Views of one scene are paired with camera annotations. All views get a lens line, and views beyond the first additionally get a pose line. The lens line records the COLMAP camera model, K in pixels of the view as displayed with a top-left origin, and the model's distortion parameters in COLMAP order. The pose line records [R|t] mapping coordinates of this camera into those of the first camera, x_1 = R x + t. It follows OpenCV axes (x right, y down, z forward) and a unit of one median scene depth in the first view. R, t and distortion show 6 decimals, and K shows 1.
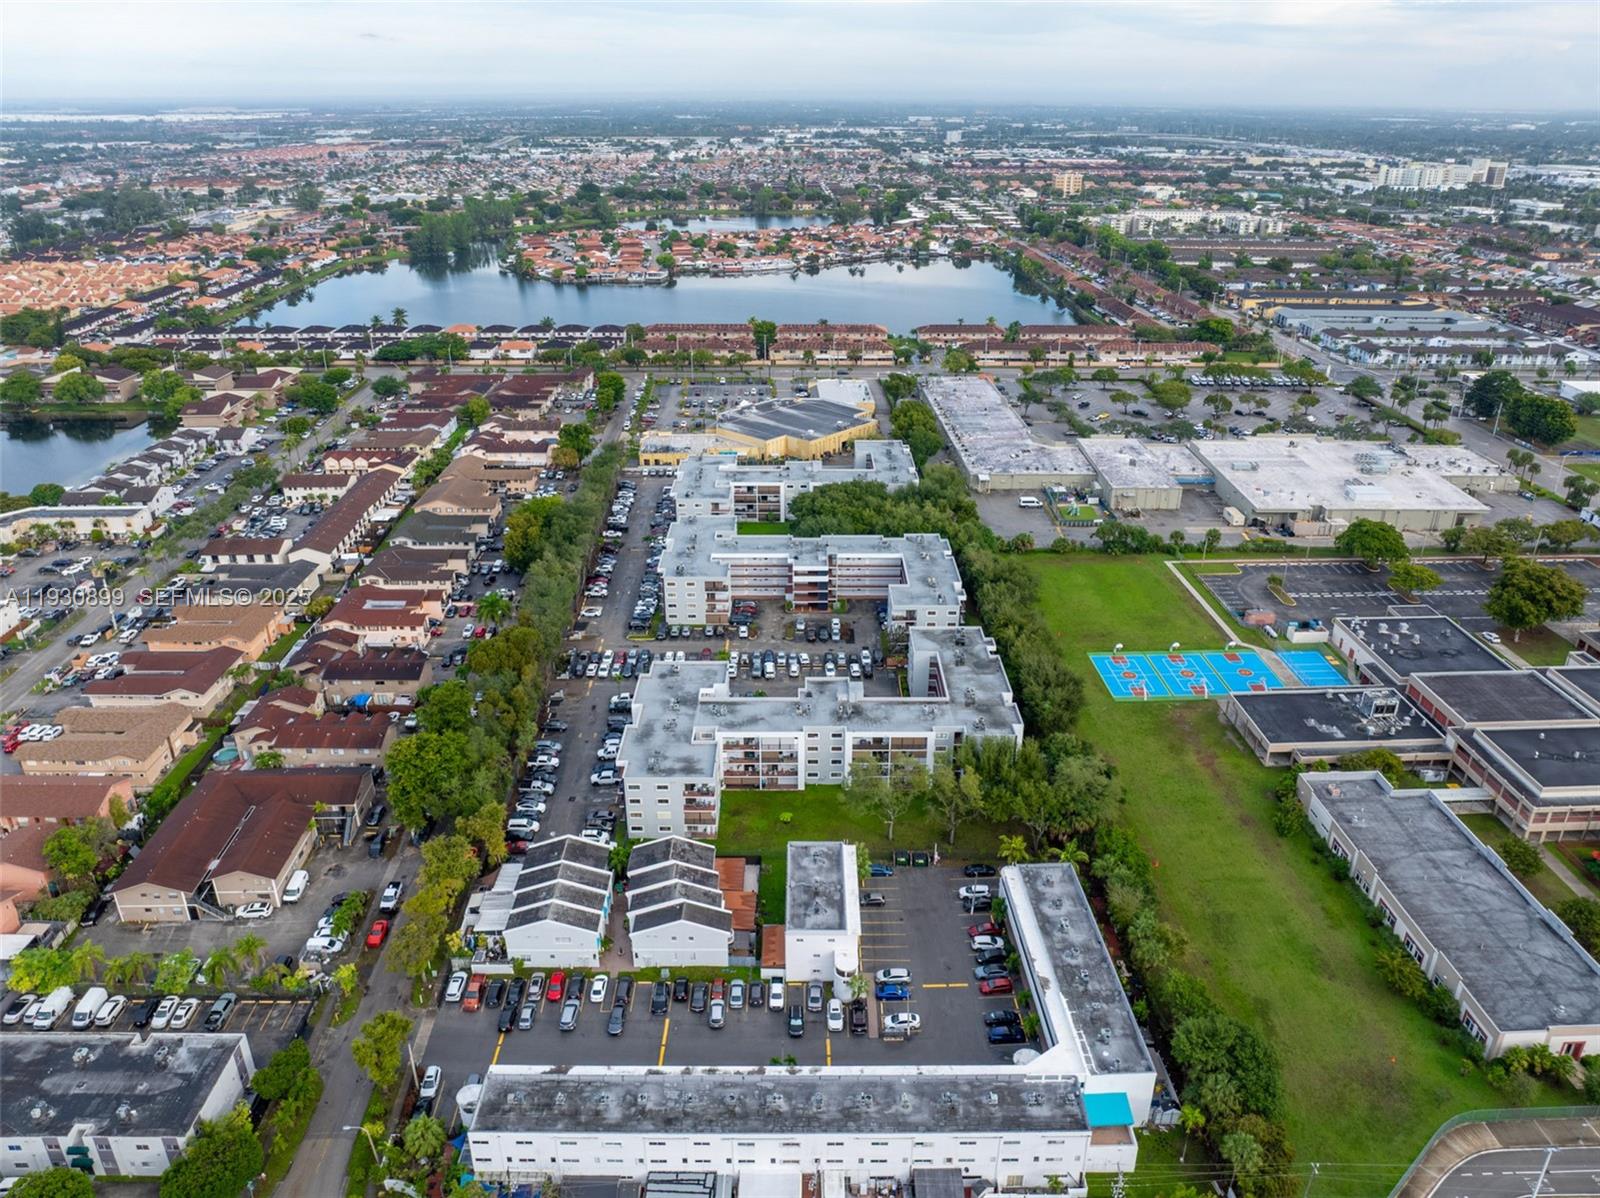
lens RADIAL K [[1127.5, 0, 808.3], [0, 1127.5, 598.1], [0, 0, 1]] dist [-0.045792, 0.011898]
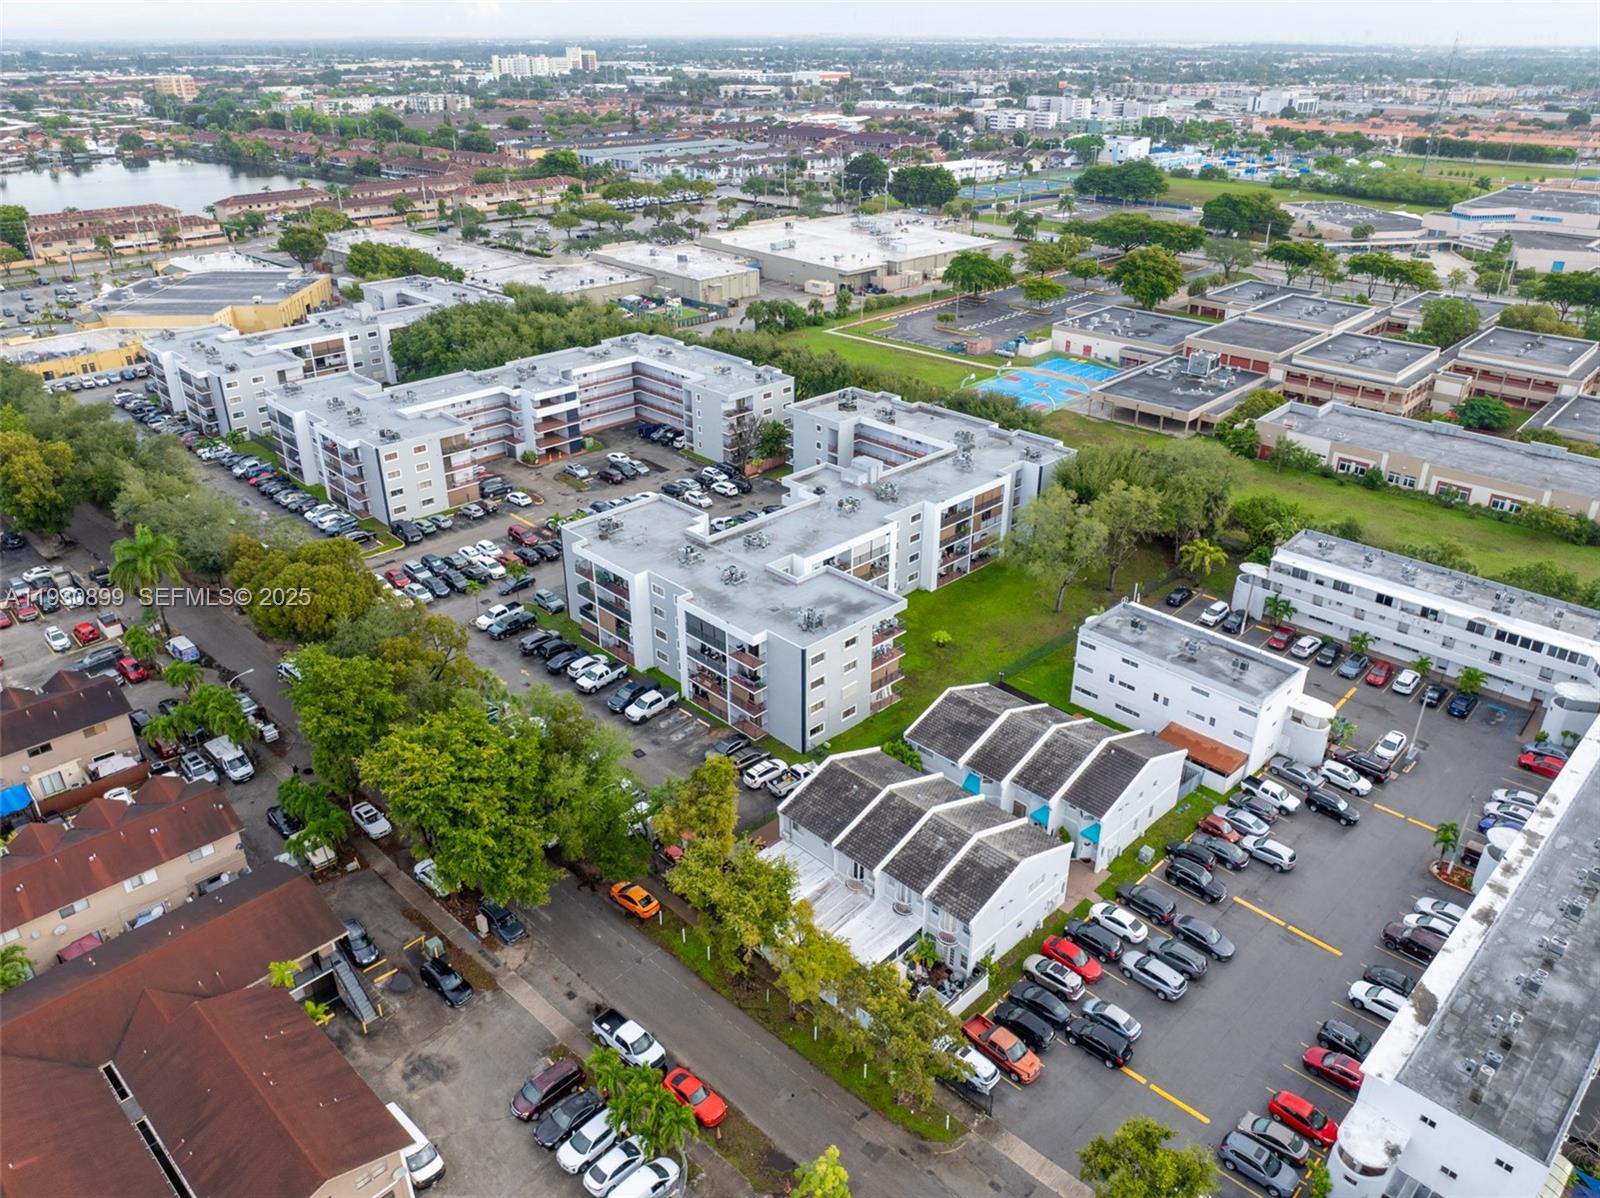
lens RADIAL K [[1127.5, 0, 808.3], [0, 1127.5, 598.1], [0, 0, 1]] dist [-0.045792, 0.011898]
pose [[0.715424, -0.316616, 0.622835, -0.173018], [0.285903, 0.946044, 0.152514, 0.015670], [-0.637517, 0.068958, 0.767344, 0.184036]]
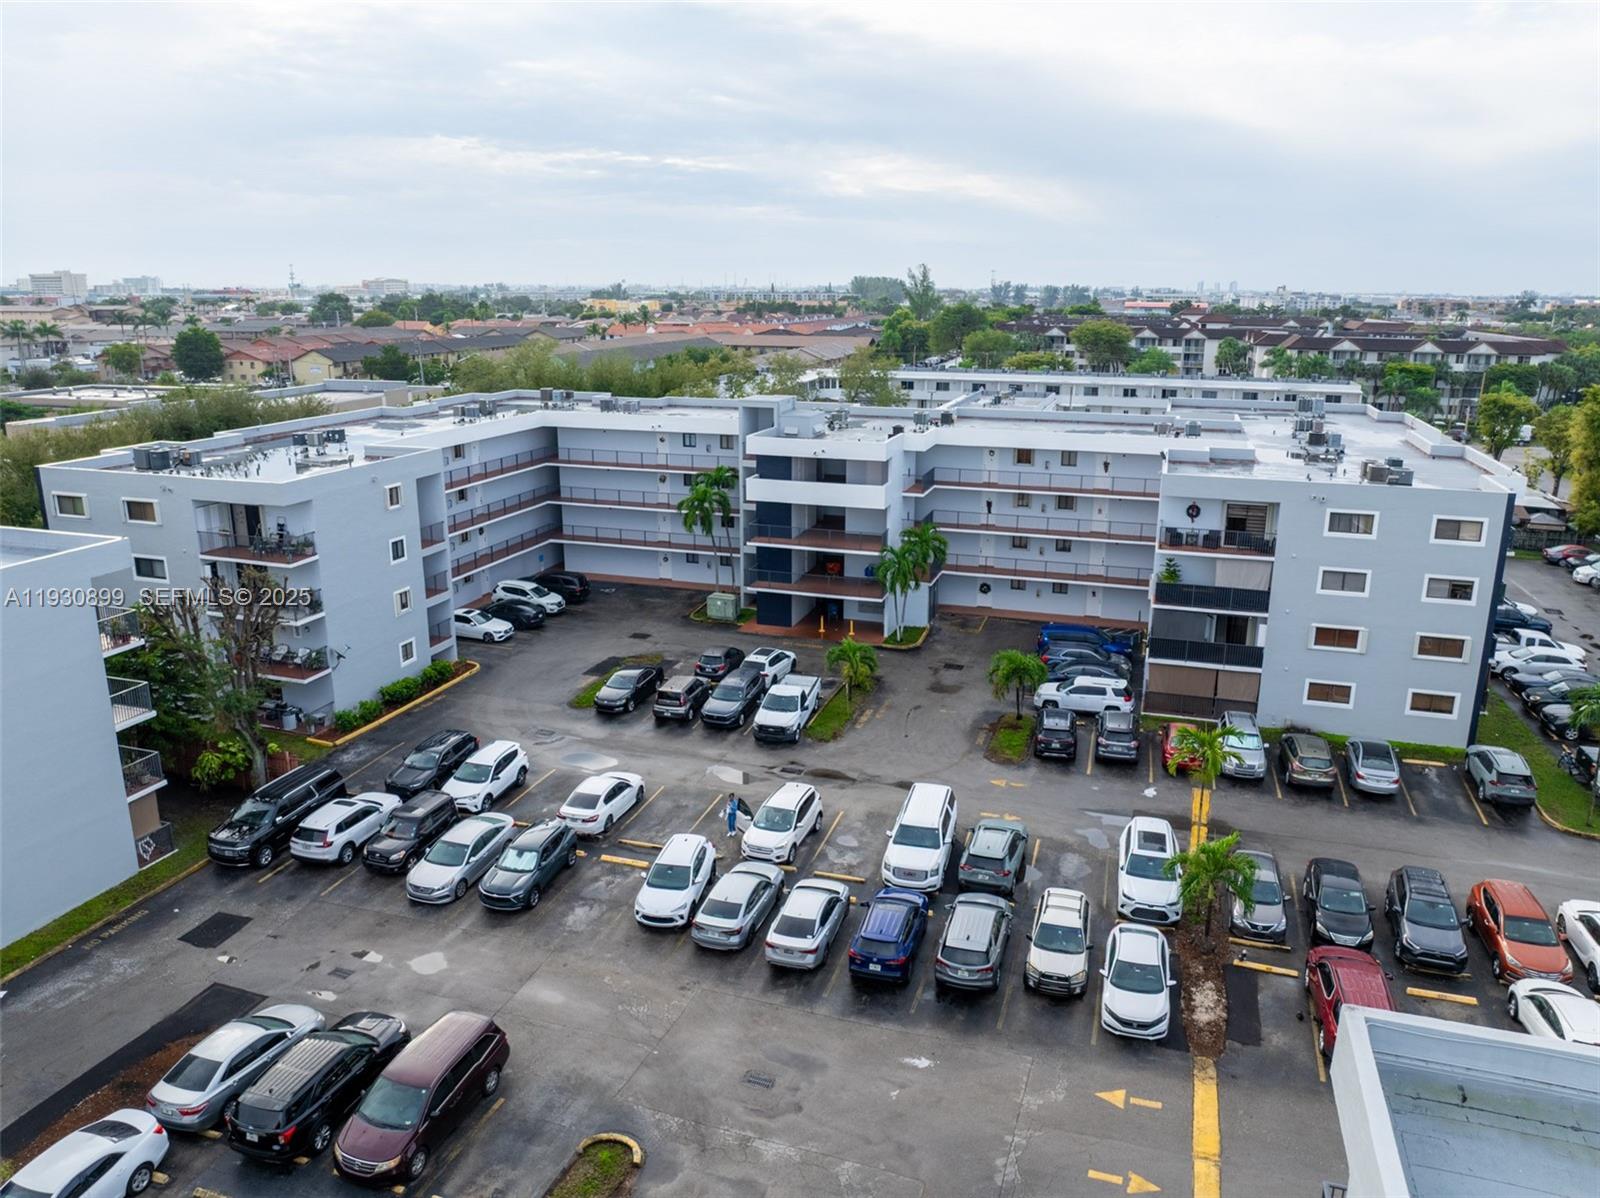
lens RADIAL K [[1127.5, 0, 808.3], [0, 1127.5, 598.1], [0, 0, 1]] dist [-0.045792, 0.011898]
pose [[-0.951370, -0.089598, 0.294732, -0.028848], [0.119275, 0.774997, 0.620607, -0.032172], [-0.284022, 0.625581, -0.726622, 0.487728]]
